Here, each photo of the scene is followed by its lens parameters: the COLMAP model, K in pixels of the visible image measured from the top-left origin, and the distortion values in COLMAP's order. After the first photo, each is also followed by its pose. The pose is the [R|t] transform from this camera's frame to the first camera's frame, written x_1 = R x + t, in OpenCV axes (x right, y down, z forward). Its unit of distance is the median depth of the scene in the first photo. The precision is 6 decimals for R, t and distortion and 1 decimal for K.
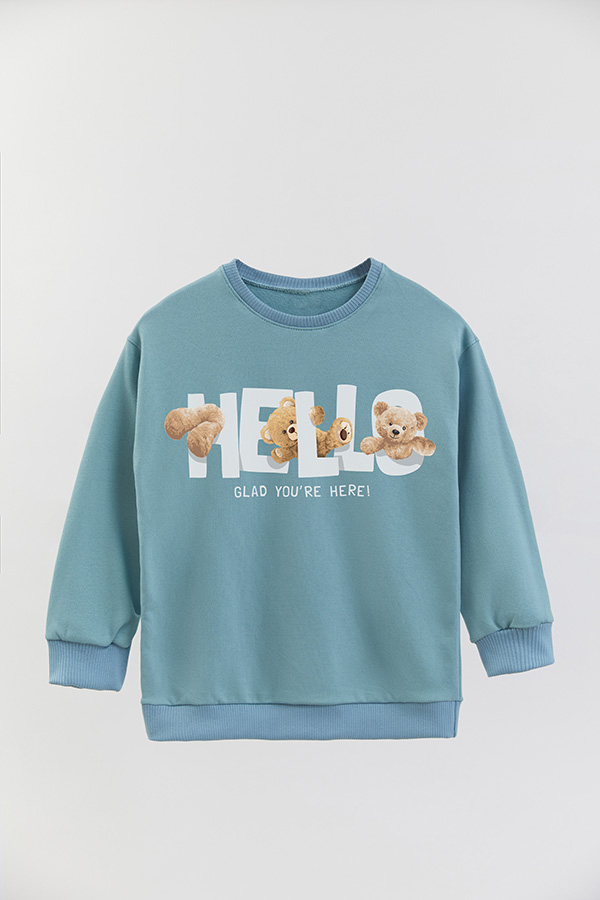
lens RADIAL K [[2229.6, 0, 303.3], [0, 2229.6, 450.5], [0, 0, 1]] dist [-0.078274, 0.000000]
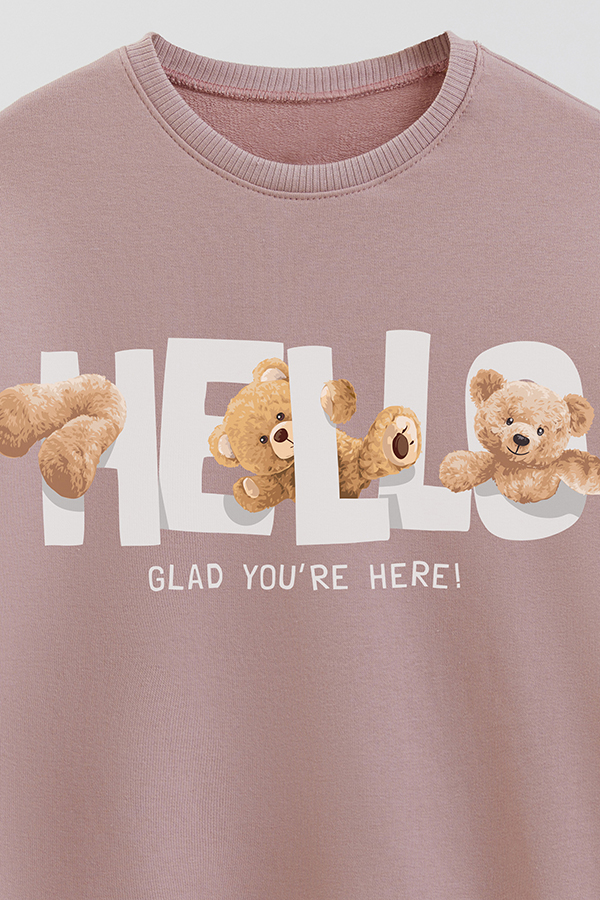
lens RADIAL K [[2229.6, 0, 299.9], [0, 2229.6, 449.4], [0, 0, 1]] dist [-0.078274, 0.000000]
pose [[0.999343, 0.000357, 0.036241, -0.017173], [0.000087, 0.999925, -0.012250, -0.001114], [-0.036242, 0.012245, 0.999268, 0.567779]]
